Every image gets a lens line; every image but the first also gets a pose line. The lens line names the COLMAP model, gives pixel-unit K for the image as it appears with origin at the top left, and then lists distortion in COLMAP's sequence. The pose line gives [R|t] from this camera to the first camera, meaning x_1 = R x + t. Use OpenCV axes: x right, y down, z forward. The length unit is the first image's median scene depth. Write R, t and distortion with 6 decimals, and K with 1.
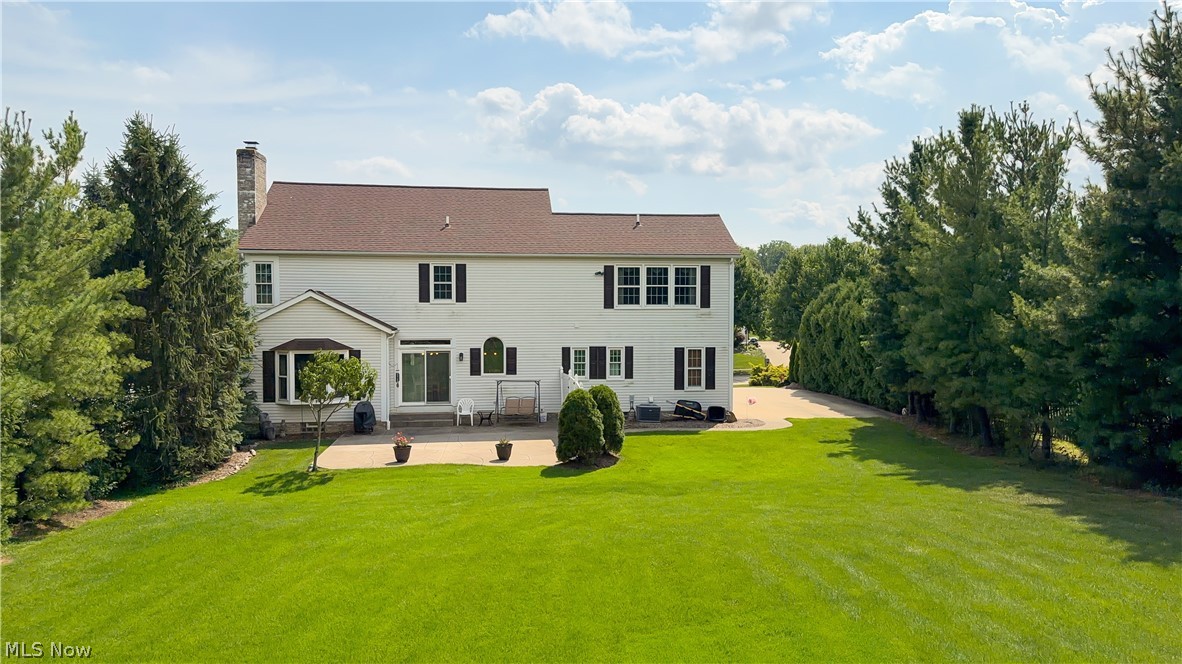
lens RADIAL K [[825.1, 0, 613.0], [0, 825.1, 339.6], [0, 0, 1]] dist [0.115712, -0.183446]
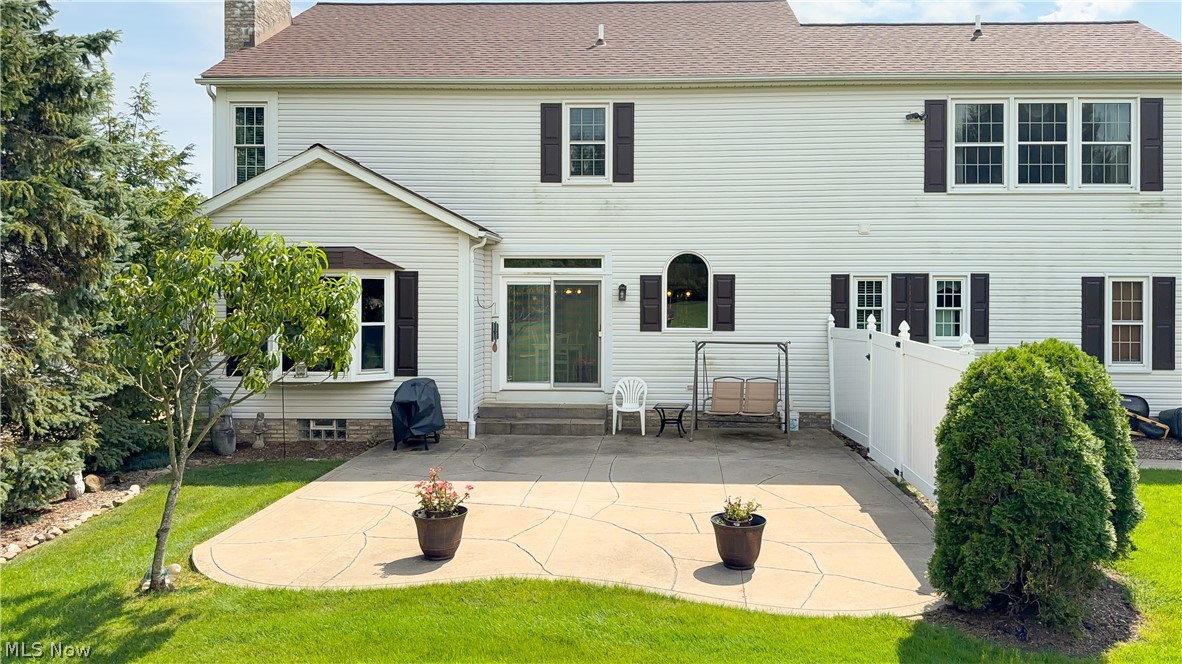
lens RADIAL K [[825.1, 0, 613.0], [0, 825.1, 339.6], [0, 0, 1]] dist [0.115712, -0.183446]
pose [[0.978119, 0.010473, -0.207784, -0.086886], [-0.006874, 0.999814, 0.018035, 0.039690], [0.207934, -0.016212, 0.978008, 0.519764]]
